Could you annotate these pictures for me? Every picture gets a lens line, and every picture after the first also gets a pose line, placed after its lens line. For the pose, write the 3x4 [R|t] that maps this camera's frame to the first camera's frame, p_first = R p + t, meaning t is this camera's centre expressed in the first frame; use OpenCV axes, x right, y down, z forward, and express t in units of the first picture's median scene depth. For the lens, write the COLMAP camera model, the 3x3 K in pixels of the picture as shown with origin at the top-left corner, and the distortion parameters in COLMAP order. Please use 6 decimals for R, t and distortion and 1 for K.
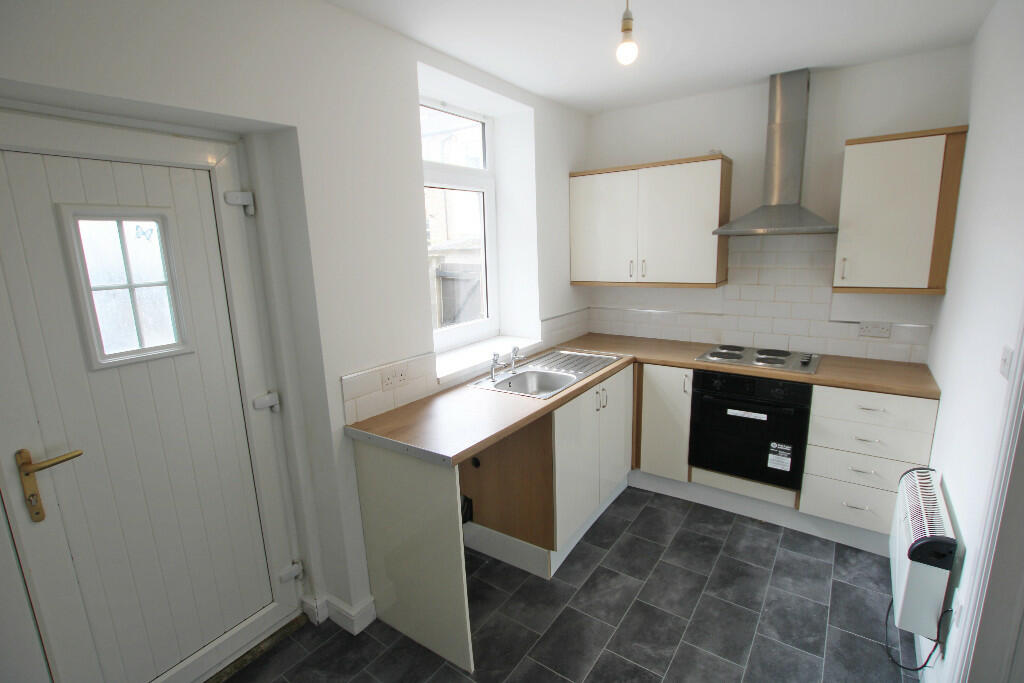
lens RADIAL K [[478.0, 0, 517.5], [0, 478.0, 345.2], [0, 0, 1]] dist [-0.019199, 0.000589]
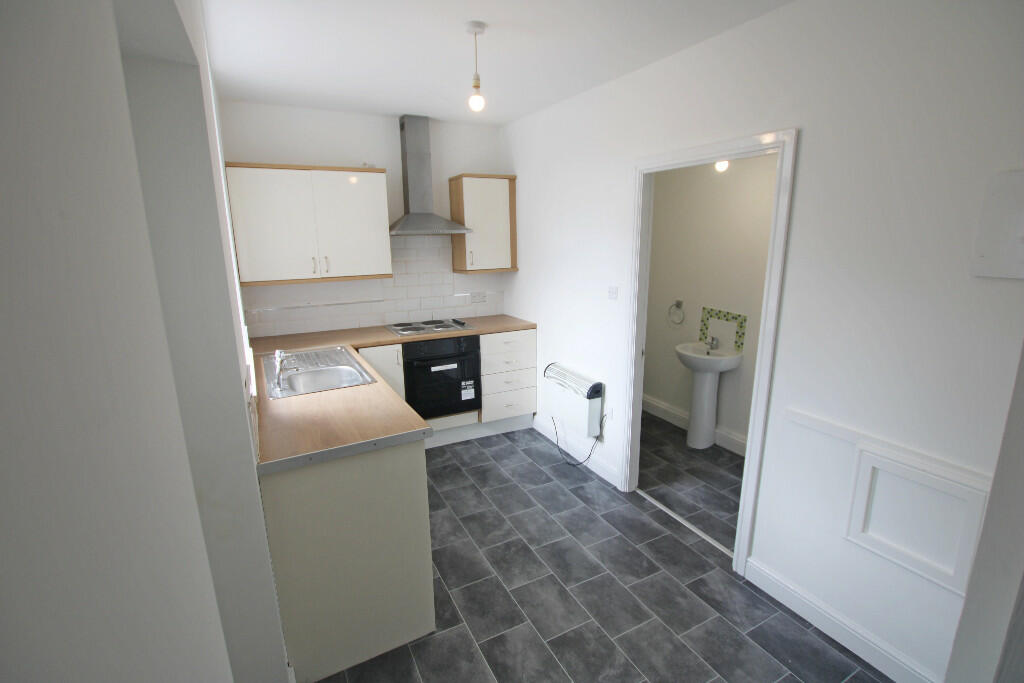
lens RADIAL K [[478.0, 0, 520.5], [0, 478.0, 343.9], [0, 0, 1]] dist [-0.019199, 0.000589]
pose [[0.443235, -0.175134, 0.879131, -0.633819], [0.183956, 0.977627, 0.102010, -0.019637], [-0.877327, 0.116507, 0.465536, 0.178748]]
